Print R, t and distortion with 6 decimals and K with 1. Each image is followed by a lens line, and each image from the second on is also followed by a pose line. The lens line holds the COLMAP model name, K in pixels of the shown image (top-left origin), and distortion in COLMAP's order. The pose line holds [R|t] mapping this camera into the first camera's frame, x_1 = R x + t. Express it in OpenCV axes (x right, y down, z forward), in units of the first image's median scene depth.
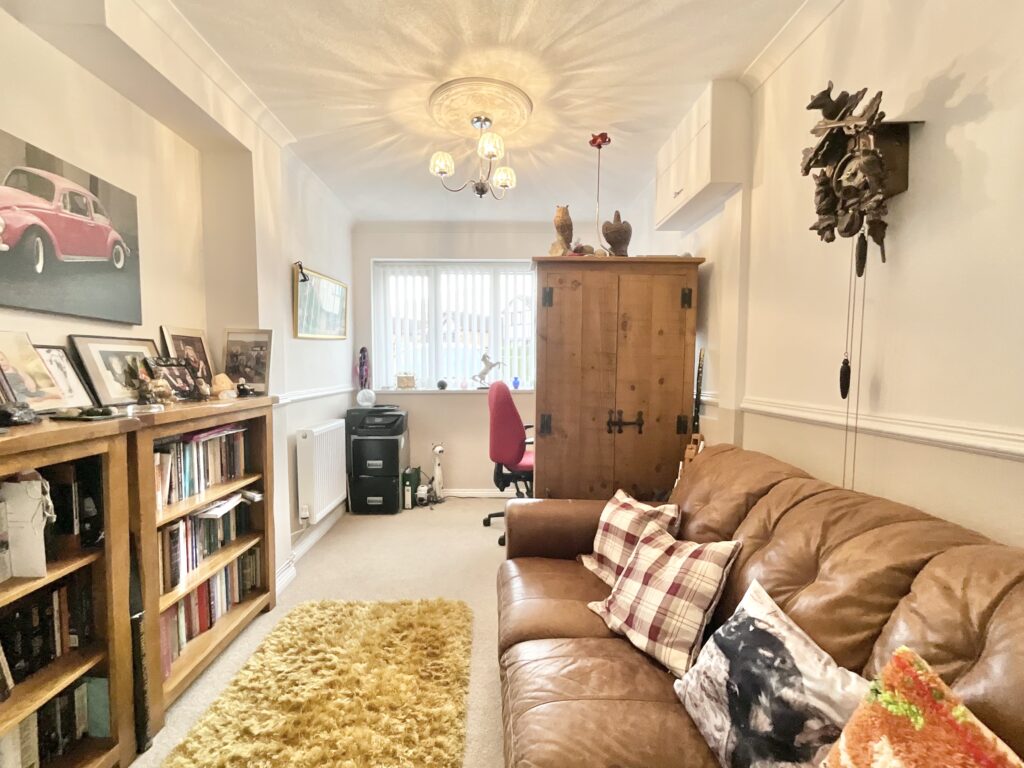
lens RADIAL K [[444.1, 0, 510.9], [0, 444.1, 394.6], [0, 0, 1]] dist [-0.005355, 0.001214]
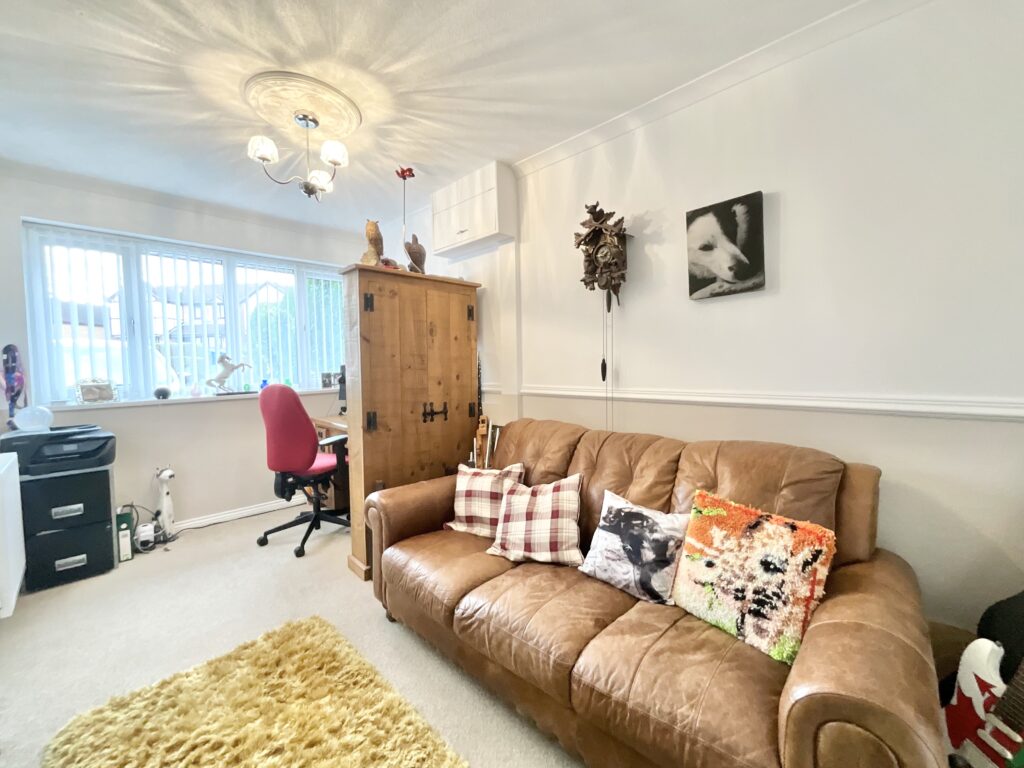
lens RADIAL K [[414.7, 0, 510.6], [0, 414.7, 380.4], [0, 0, 1]] dist [-0.007011, 0.002704]
pose [[0.717657, -0.042487, 0.695100, -0.444537], [0.061945, 0.998075, -0.002948, -0.008564], [-0.693637, 0.045174, 0.718907, 0.056277]]
